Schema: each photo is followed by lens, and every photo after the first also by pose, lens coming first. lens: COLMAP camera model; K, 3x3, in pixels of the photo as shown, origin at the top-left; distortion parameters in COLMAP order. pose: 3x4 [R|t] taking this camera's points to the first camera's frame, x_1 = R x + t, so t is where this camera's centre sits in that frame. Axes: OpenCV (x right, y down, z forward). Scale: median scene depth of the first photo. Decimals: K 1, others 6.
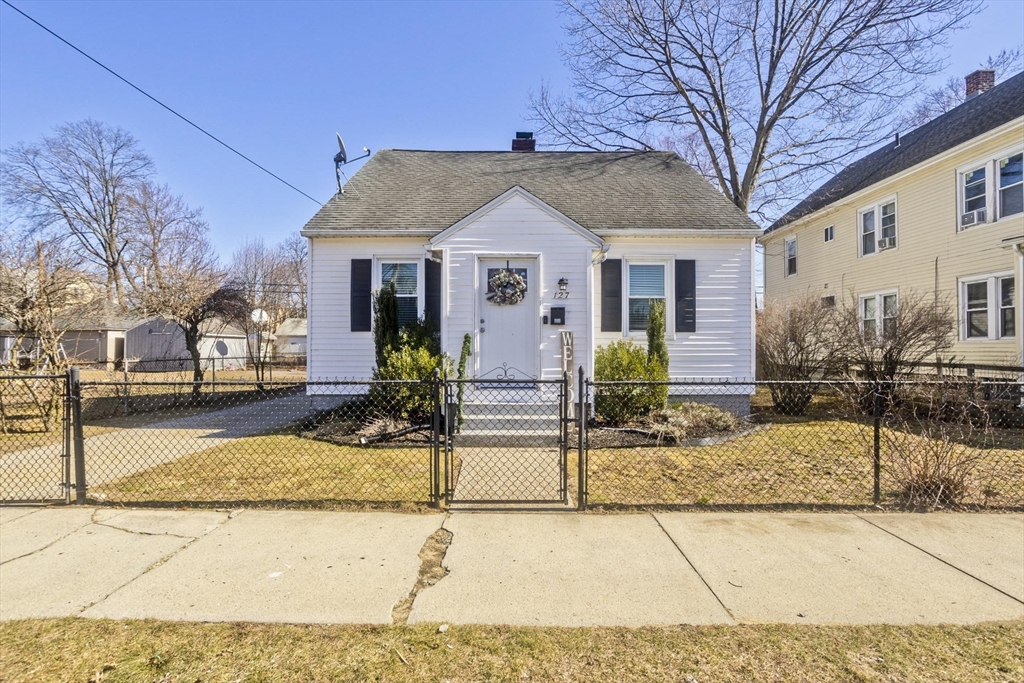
lens RADIAL K [[493.7, 0, 513.6], [0, 493.7, 338.5], [0, 0, 1]] dist [-0.000864, 0.000248]
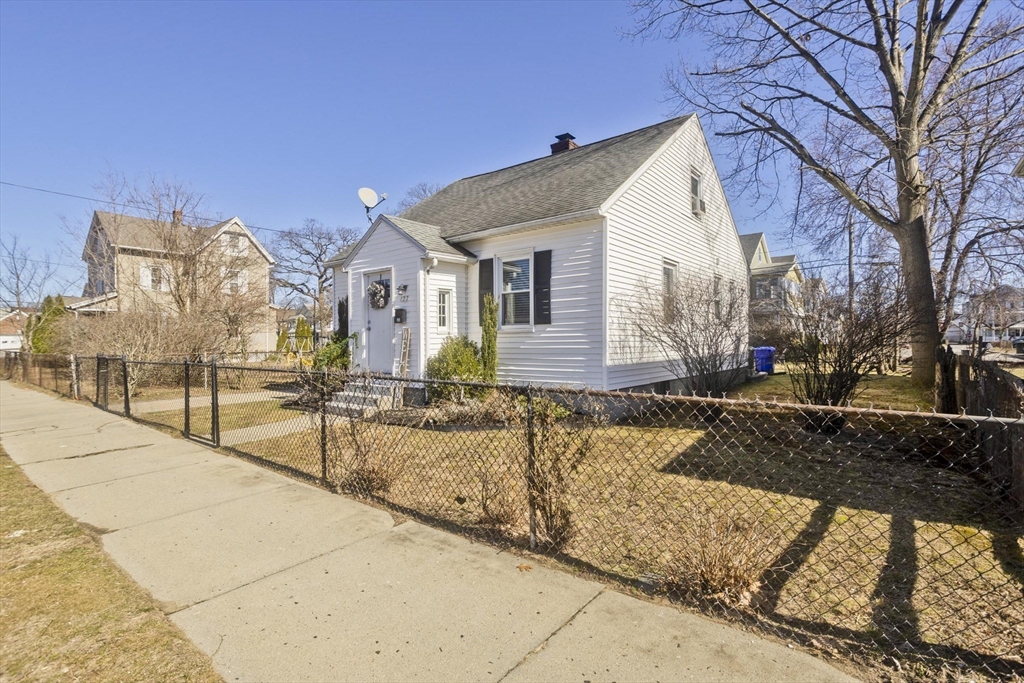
lens RADIAL K [[485.6, 0, 512.6], [0, 485.6, 331.4], [0, 0, 1]] dist [0.000549, 0.000099]
pose [[0.773949, -0.022035, -0.632864, 0.914373], [0.023989, 0.999697, -0.005471, 0.005114], [0.632793, -0.010948, 0.774243, 0.208785]]
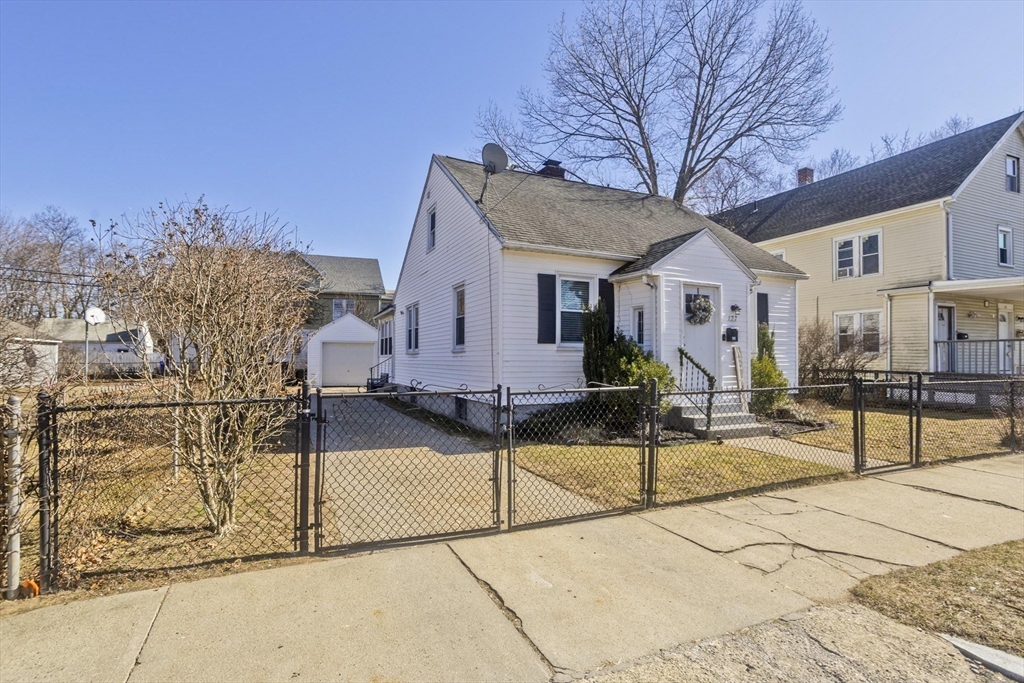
lens RADIAL K [[504.6, 0, 512.0], [0, 504.6, 341.5], [0, 0, 1]] dist [0.001429, 0.011966]
pose [[0.902978, 0.016428, 0.429373, -0.837742], [-0.010657, 0.999818, -0.015843, -0.000551], [-0.429555, 0.009730, 0.902988, 0.062529]]
